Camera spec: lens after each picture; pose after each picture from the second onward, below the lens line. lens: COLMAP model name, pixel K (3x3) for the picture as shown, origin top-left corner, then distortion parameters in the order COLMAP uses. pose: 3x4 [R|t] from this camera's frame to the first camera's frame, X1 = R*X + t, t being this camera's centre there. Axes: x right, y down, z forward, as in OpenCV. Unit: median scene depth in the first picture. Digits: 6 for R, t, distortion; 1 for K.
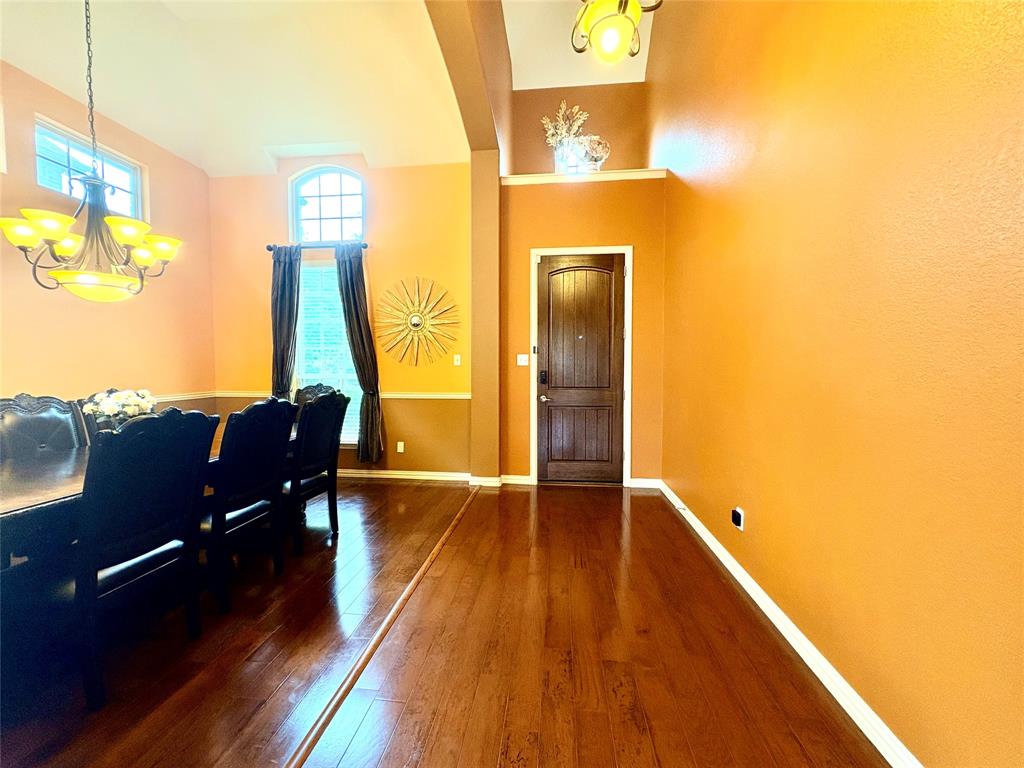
lens RADIAL K [[406.1, 0, 512.0], [0, 406.1, 384.0], [0, 0, 1]] dist [-0.000241, -0.000228]
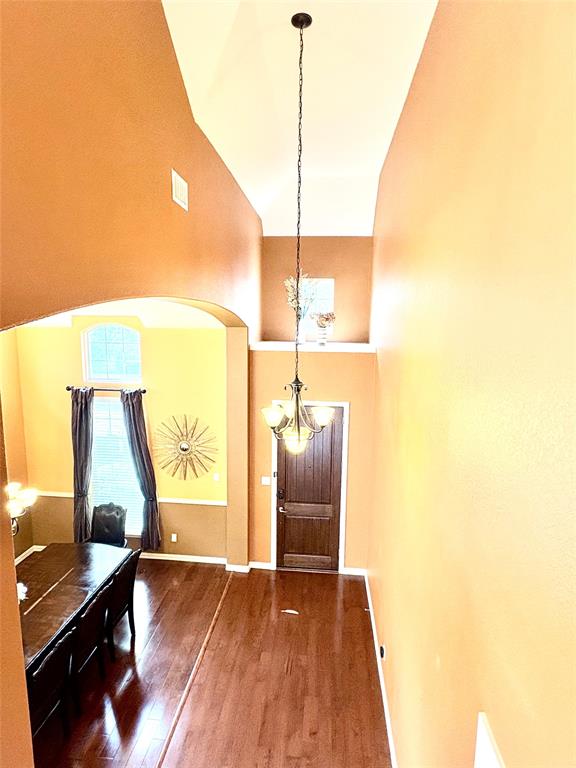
lens RADIAL K [[409.2, 0, 288.0], [0, 409.2, 384.0], [0, 0, 1]] dist [-0.003529, -0.000421]
pose [[0.999760, 0.010241, 0.019368, 0.068356], [-0.012041, 0.995382, 0.095233, -0.490783], [-0.018304, -0.095444, 0.995267, -0.293937]]
